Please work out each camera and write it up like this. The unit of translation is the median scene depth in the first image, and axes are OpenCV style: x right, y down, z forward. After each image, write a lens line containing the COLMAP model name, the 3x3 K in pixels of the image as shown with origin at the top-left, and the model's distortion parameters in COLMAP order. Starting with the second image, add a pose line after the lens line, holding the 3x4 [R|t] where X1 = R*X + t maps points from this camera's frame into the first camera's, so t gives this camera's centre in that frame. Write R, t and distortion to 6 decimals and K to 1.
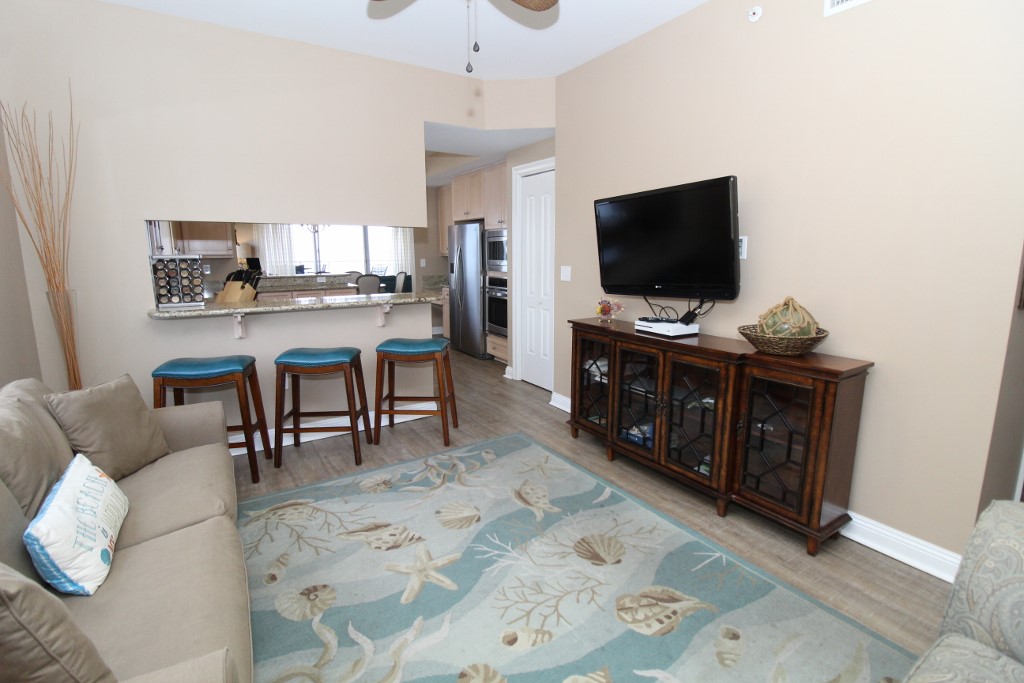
lens RADIAL K [[474.0, 0, 509.7], [0, 474.0, 337.5], [0, 0, 1]] dist [-0.002366, -0.000331]
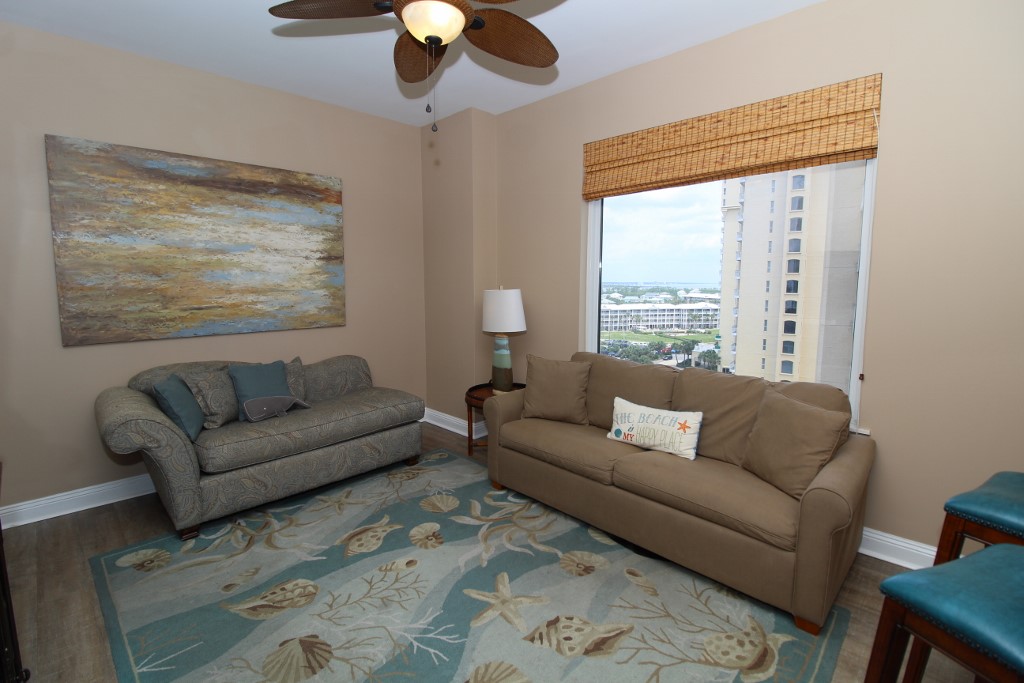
lens RADIAL K [[474.0, 0, 513.8], [0, 474.0, 337.9], [0, 0, 1]] dist [-0.002366, -0.000331]
pose [[-0.972572, 0.033748, -0.230140, 0.005000], [-0.037228, 0.954080, 0.297230, -0.339269], [0.229602, 0.297645, -0.926655, 1.826822]]
